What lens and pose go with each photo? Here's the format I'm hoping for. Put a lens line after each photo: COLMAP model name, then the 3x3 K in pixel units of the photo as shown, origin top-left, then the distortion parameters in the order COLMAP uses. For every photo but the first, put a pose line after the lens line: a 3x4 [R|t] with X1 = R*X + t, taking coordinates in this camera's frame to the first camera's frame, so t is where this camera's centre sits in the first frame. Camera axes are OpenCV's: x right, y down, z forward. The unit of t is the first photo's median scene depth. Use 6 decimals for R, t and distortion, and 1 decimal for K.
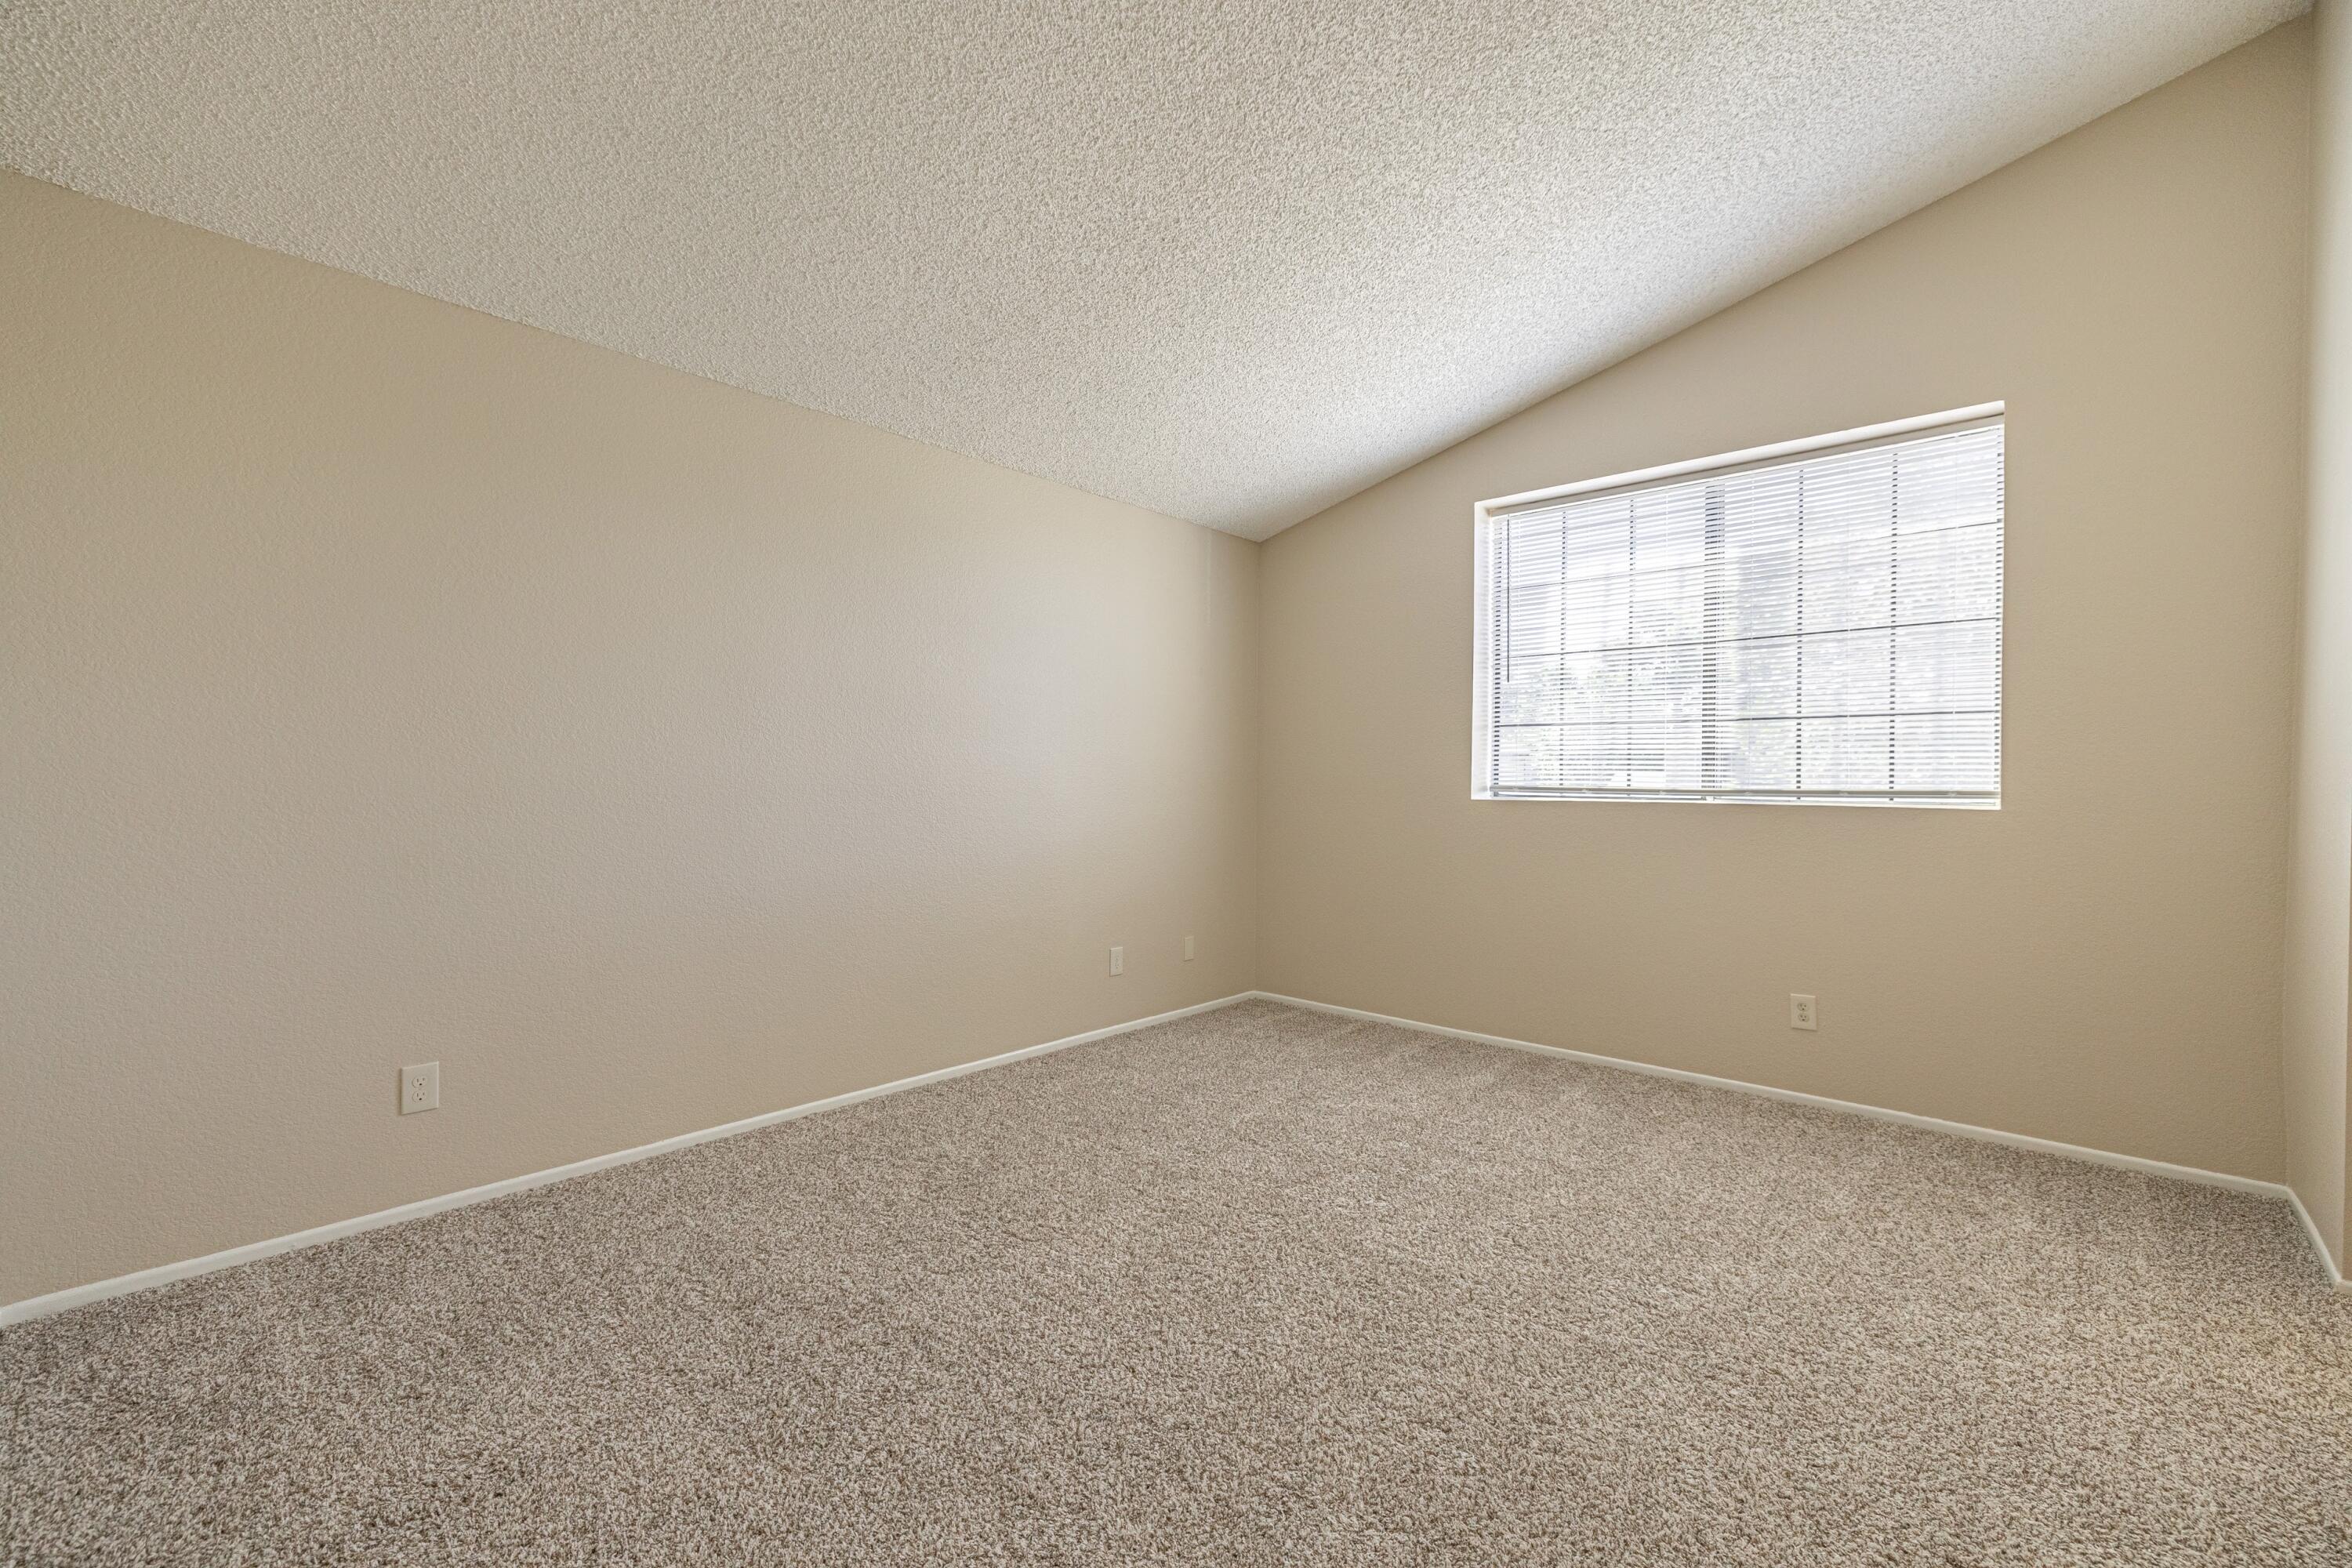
lens RADIAL K [[1002.4, 0, 1176.0], [0, 1002.4, 784.0], [0, 0, 1]] dist [-0.001540, -0.000385]
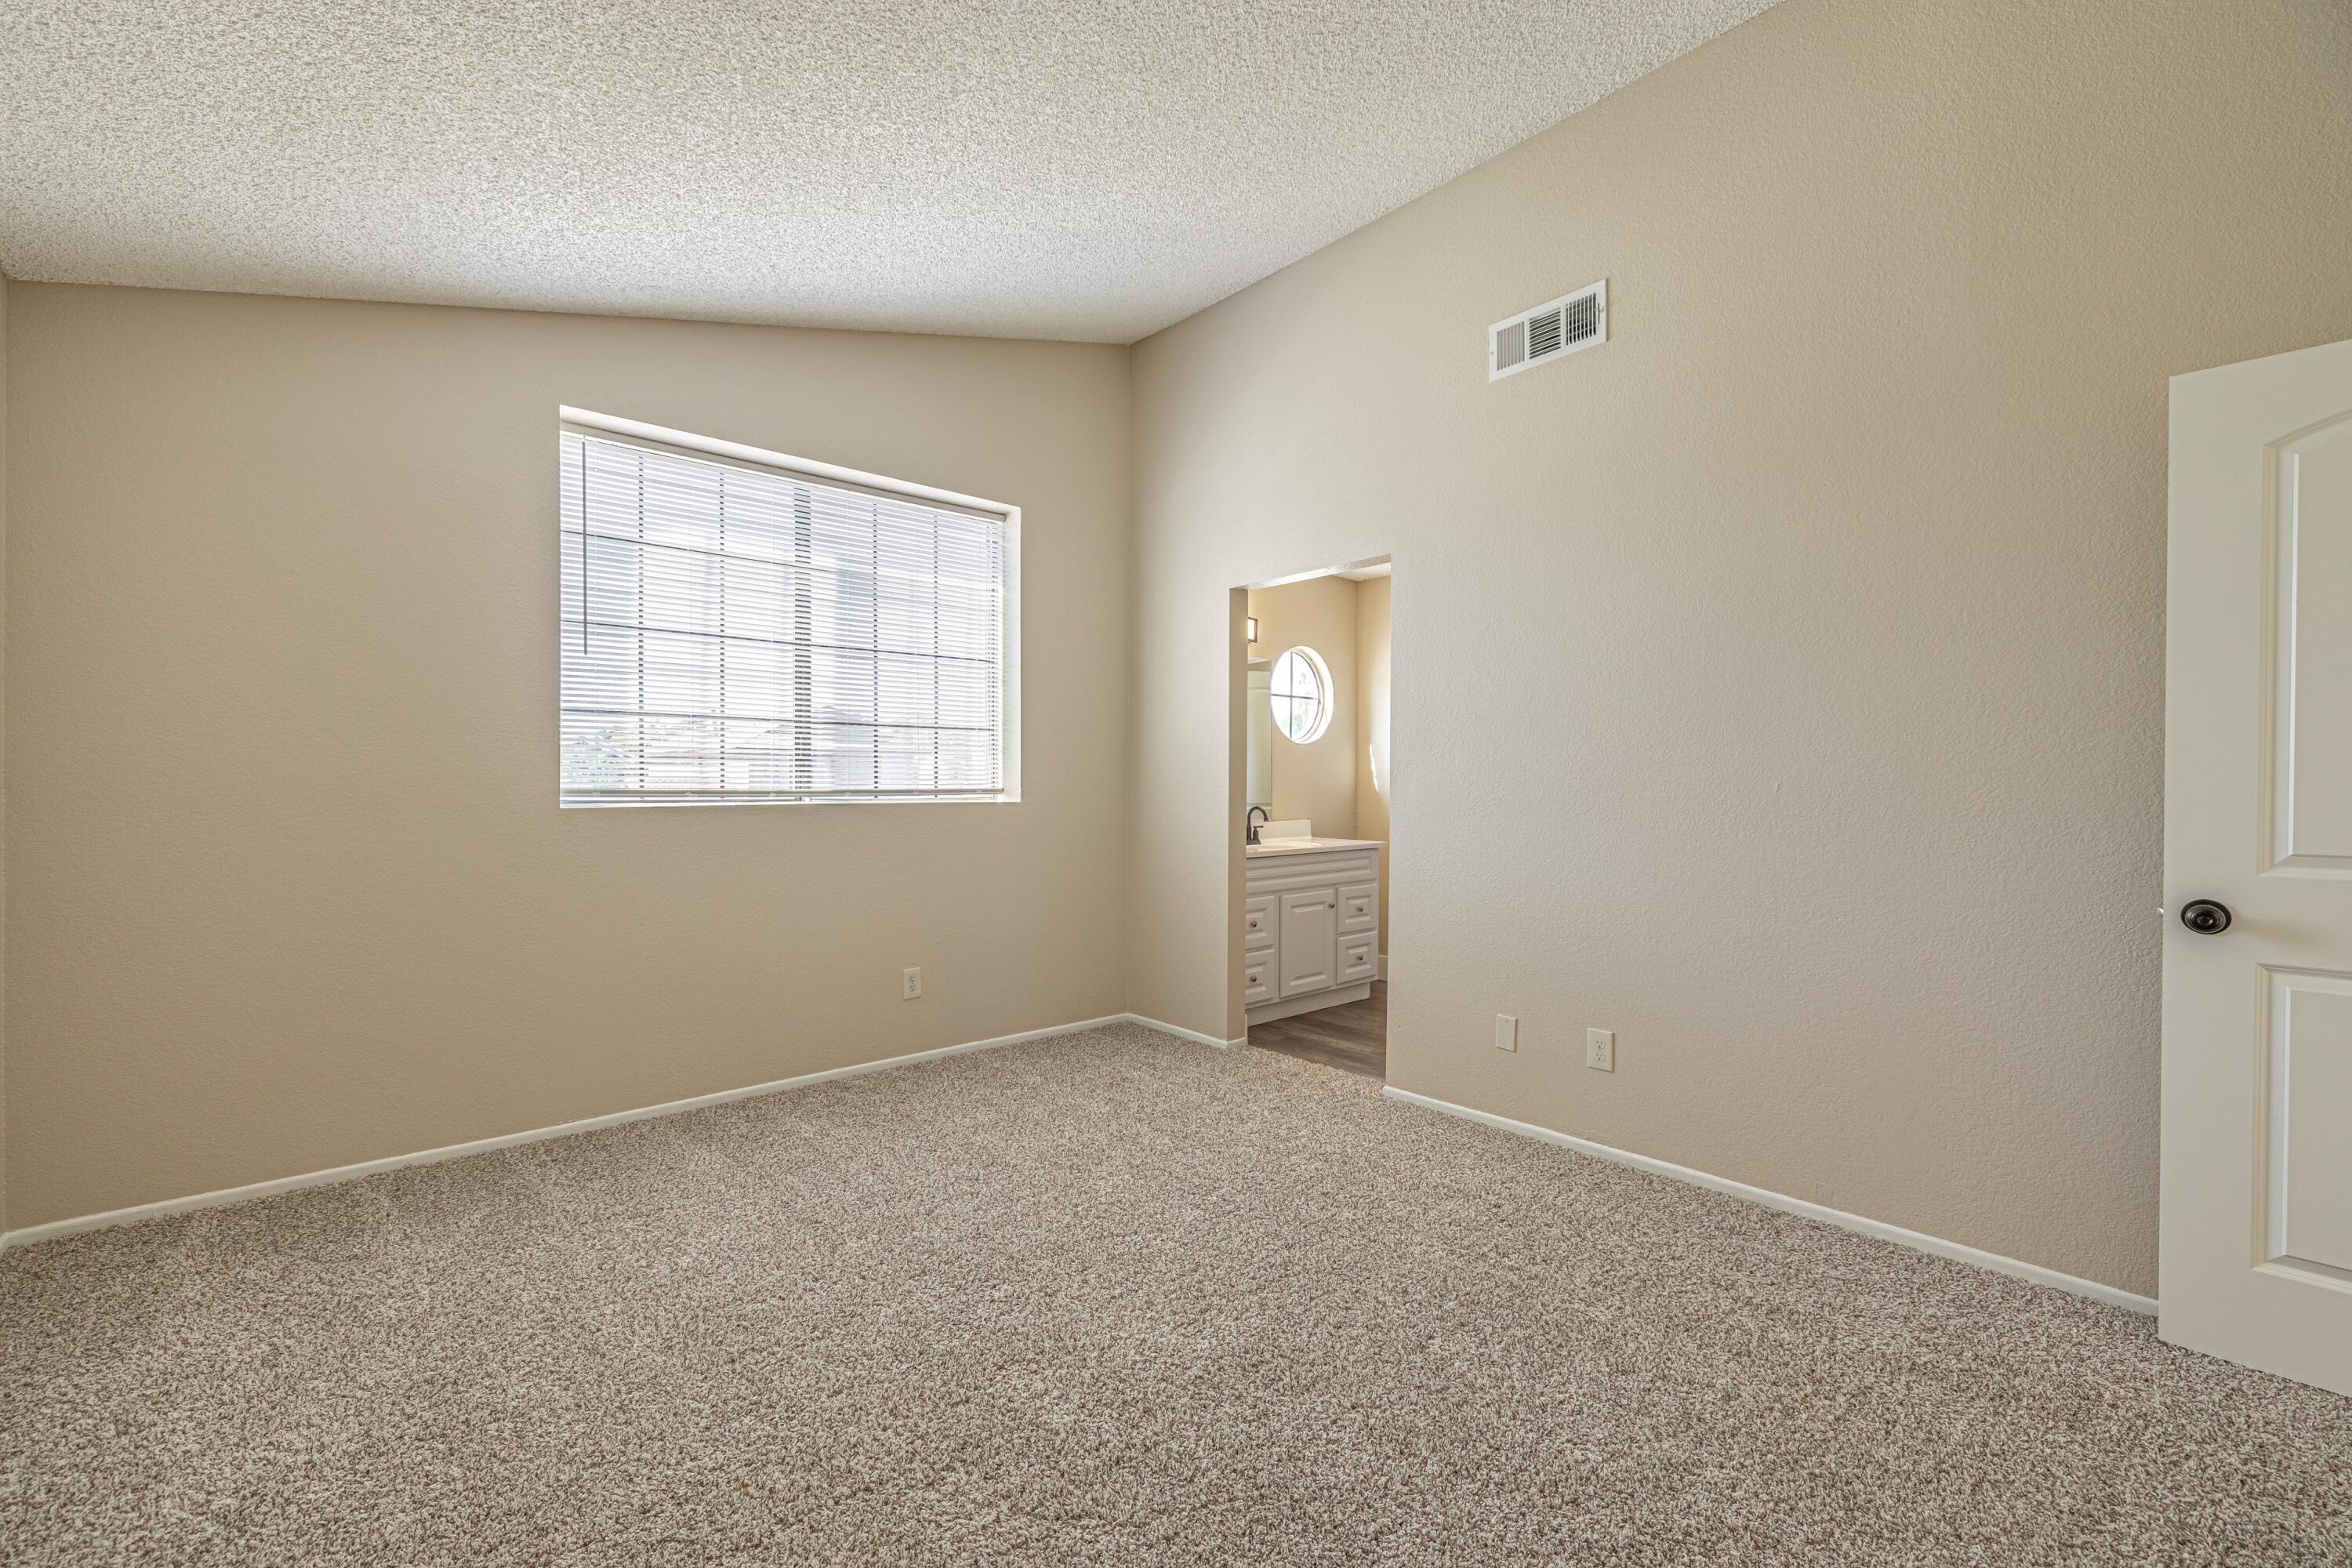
lens RADIAL K [[1002.4, 0, 1176.0], [0, 1002.4, 784.0], [0, 0, 1]] dist [-0.001540, -0.000385]
pose [[0.085415, -0.013235, 0.996258, -0.448903], [-0.000359, 0.999911, 0.013314, -0.014939], [-0.996345, -0.001495, 0.085402, 0.550565]]
